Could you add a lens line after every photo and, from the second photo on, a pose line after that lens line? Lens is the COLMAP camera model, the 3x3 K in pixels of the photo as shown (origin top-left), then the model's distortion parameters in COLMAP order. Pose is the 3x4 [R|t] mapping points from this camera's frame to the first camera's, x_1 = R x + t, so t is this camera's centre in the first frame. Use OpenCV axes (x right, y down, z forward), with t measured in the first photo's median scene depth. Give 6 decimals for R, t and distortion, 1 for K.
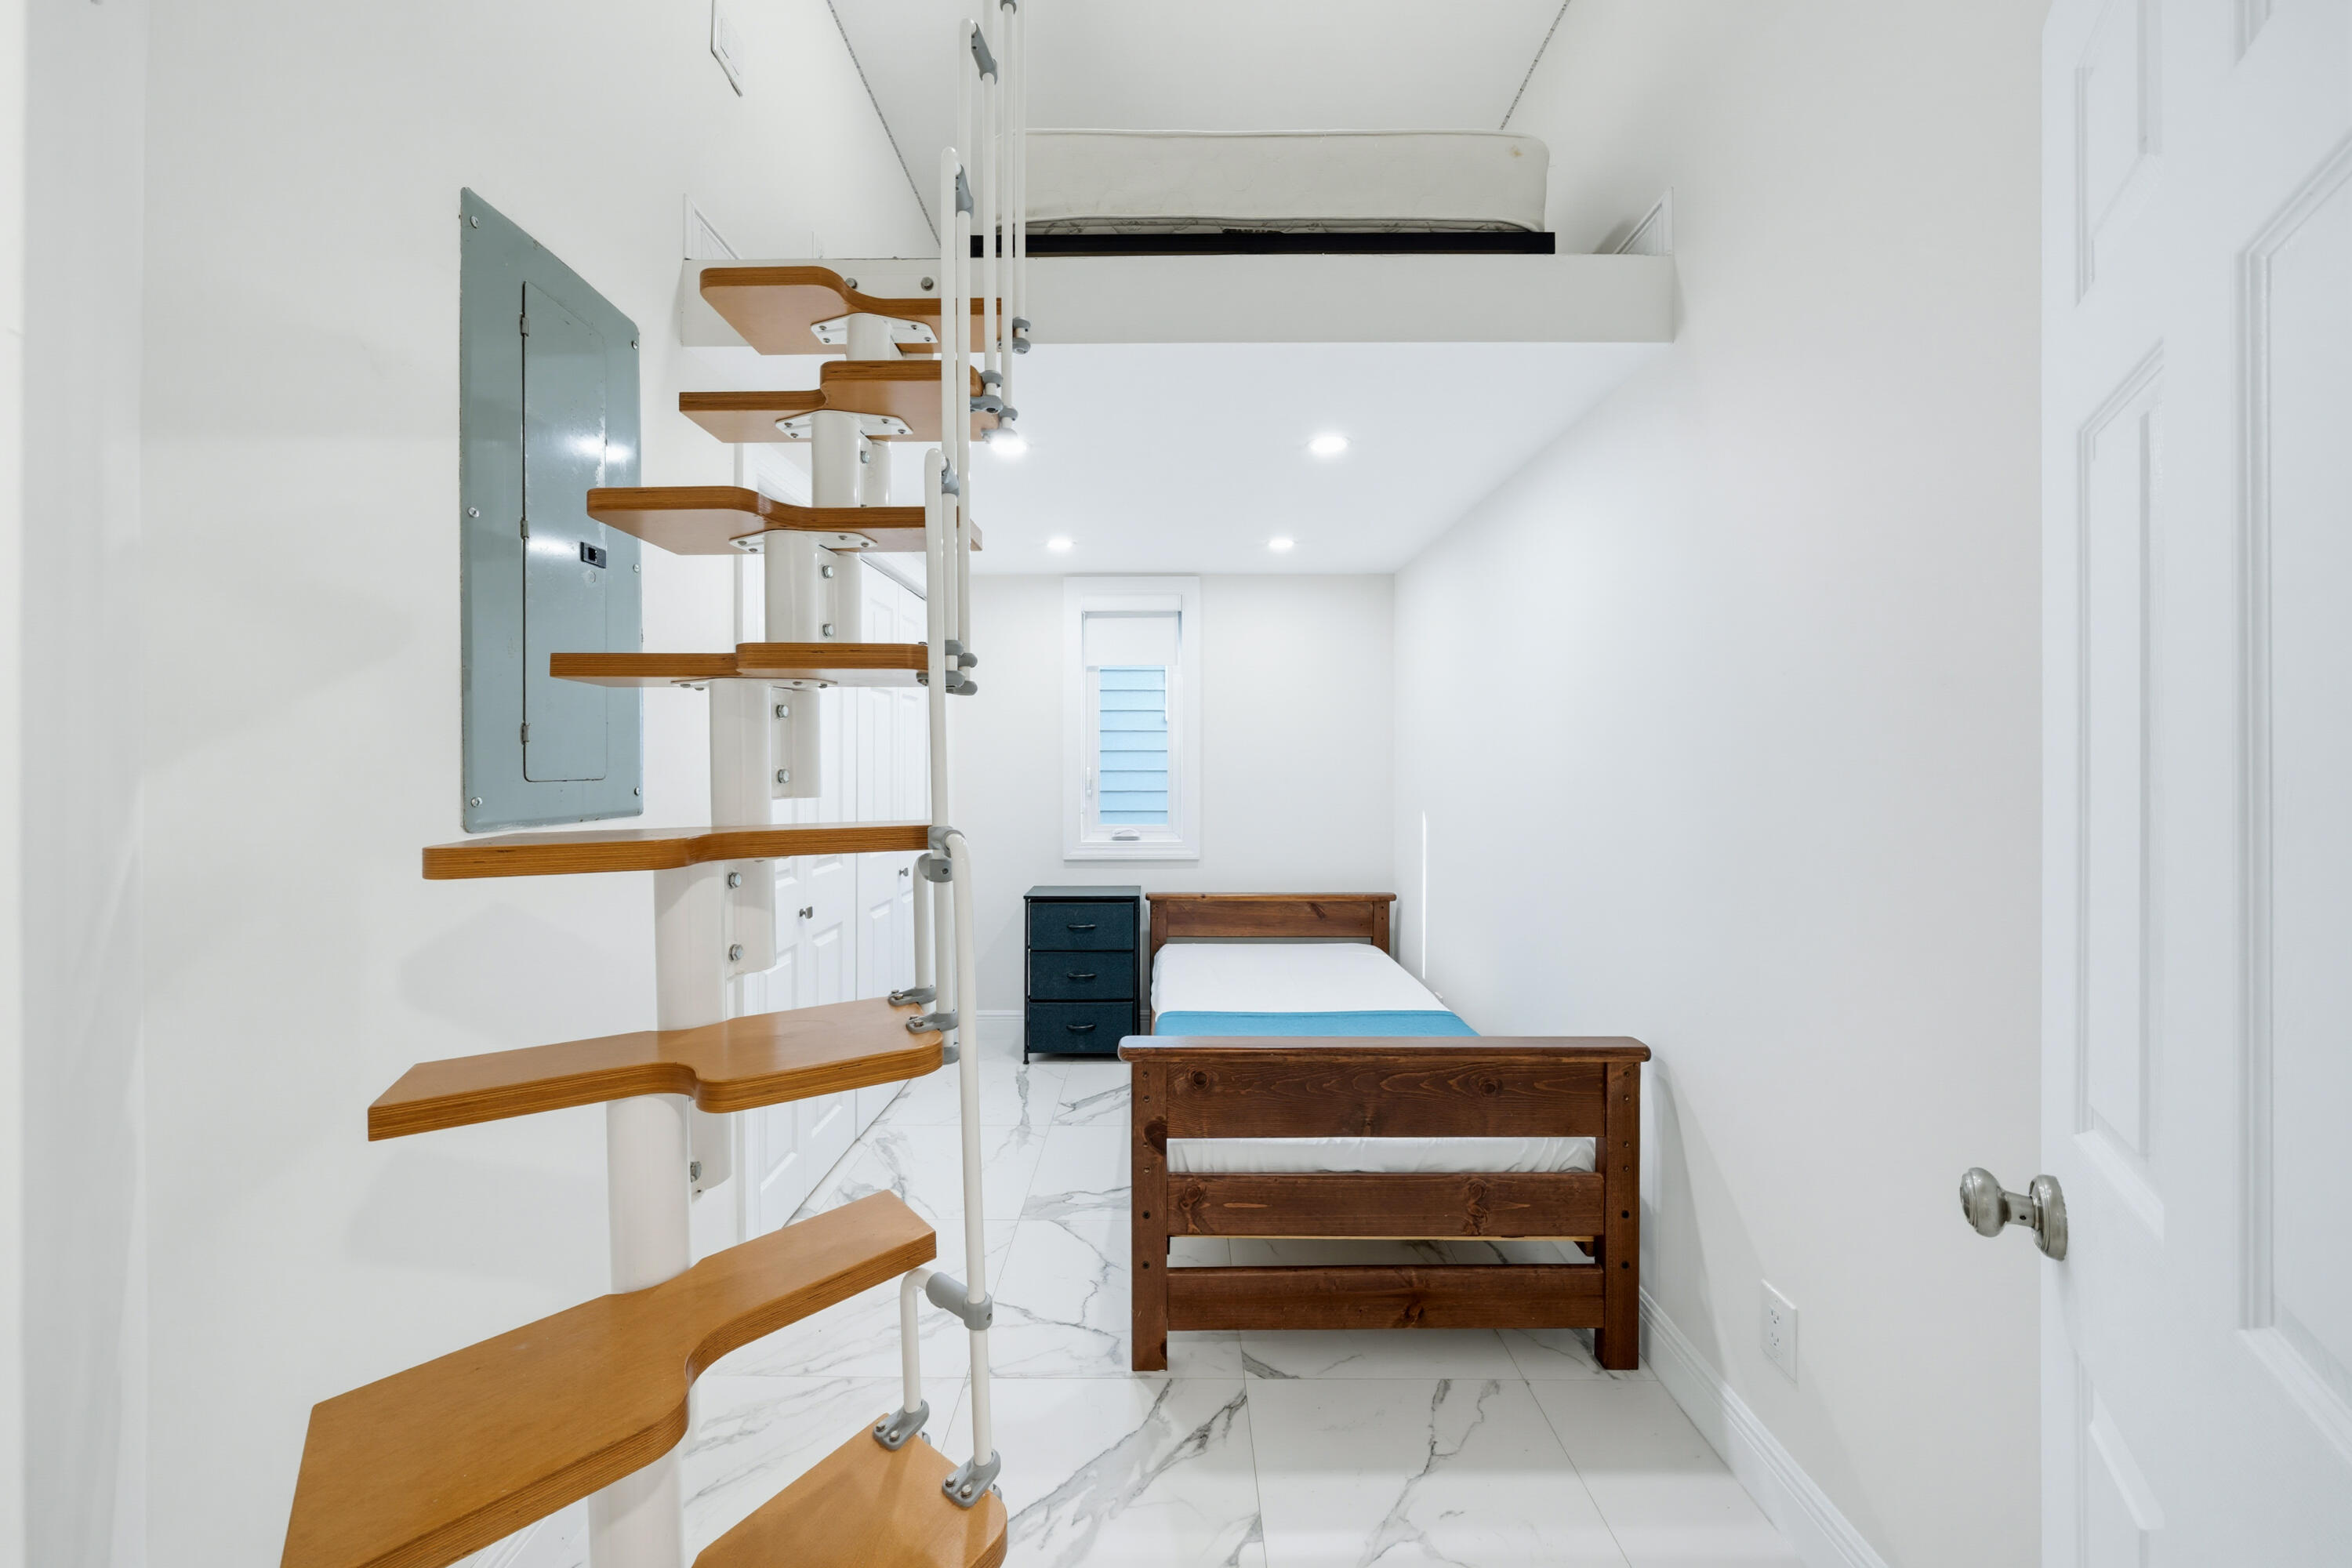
lens RADIAL K [[810.4, 0, 1166.8], [0, 810.4, 764.3], [0, 0, 1]] dist [-0.008129, 0.000321]
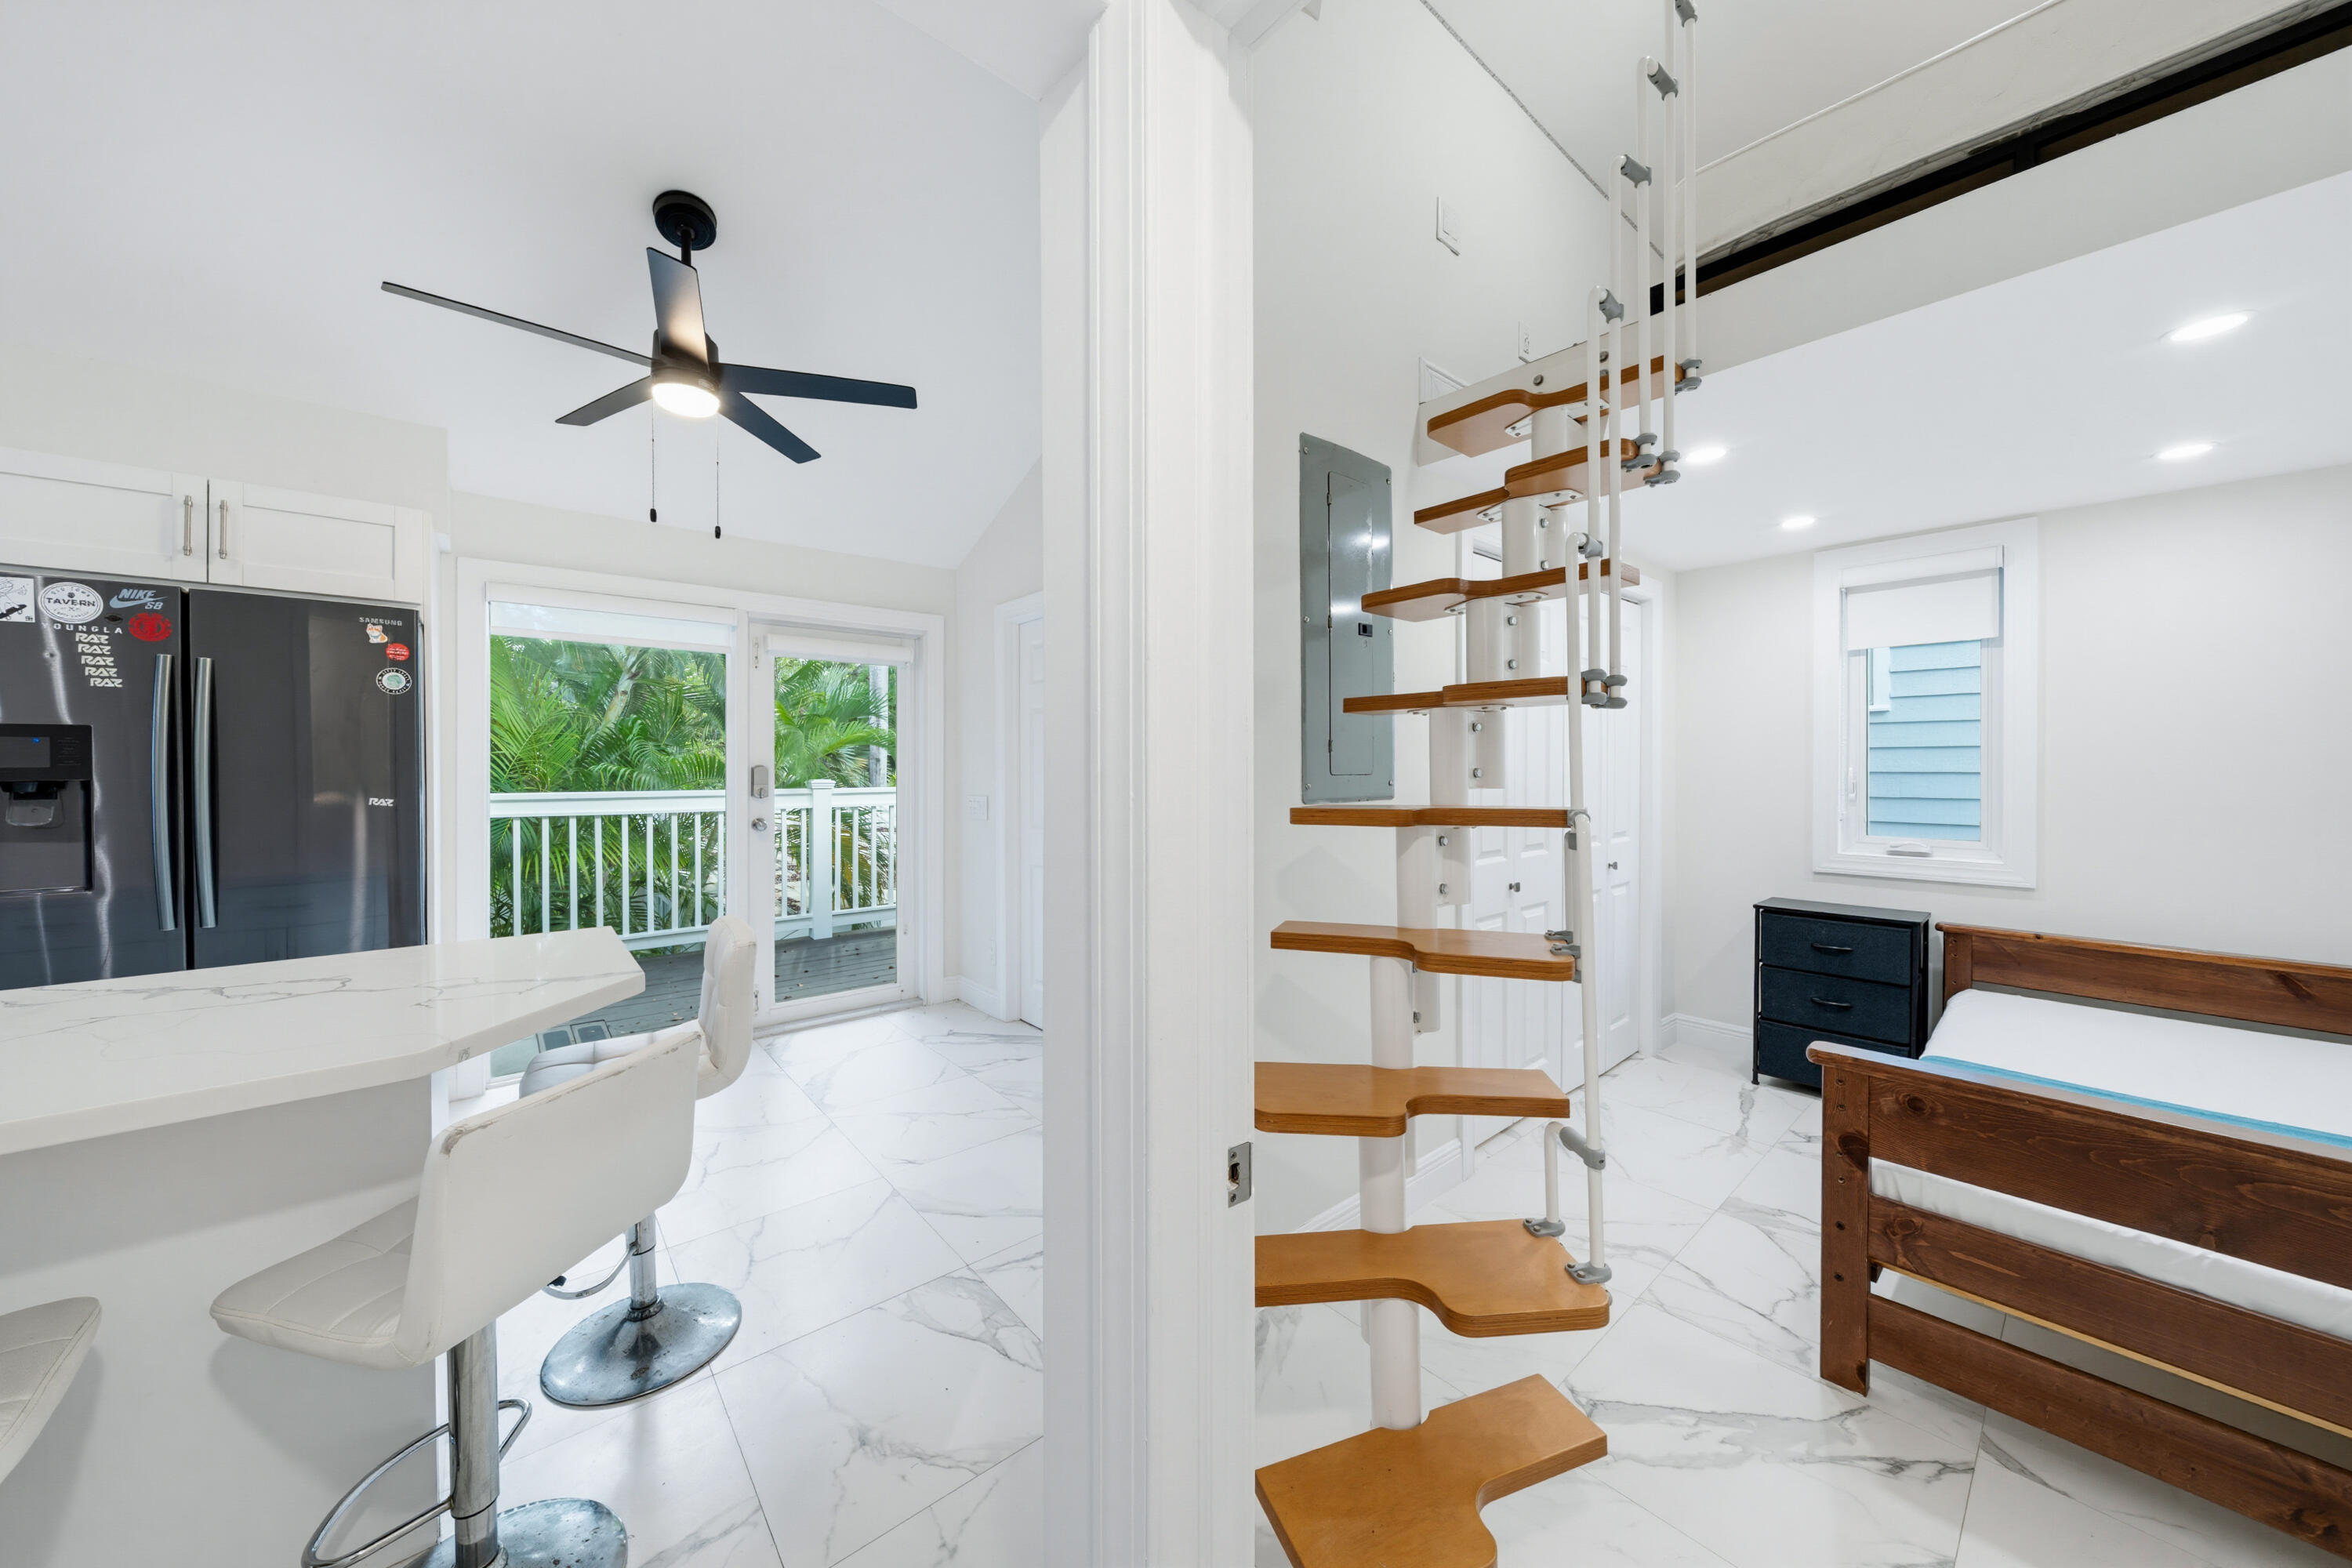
lens RADIAL K [[810.4, 0, 1169.4], [0, 810.4, 767.2], [0, 0, 1]] dist [-0.008129, 0.000321]
pose [[0.652767, 0.001111, -0.757558, 0.203583], [0.000992, 0.999997, 0.002321, 0.001096], [0.757558, -0.002267, 0.652764, -0.276538]]
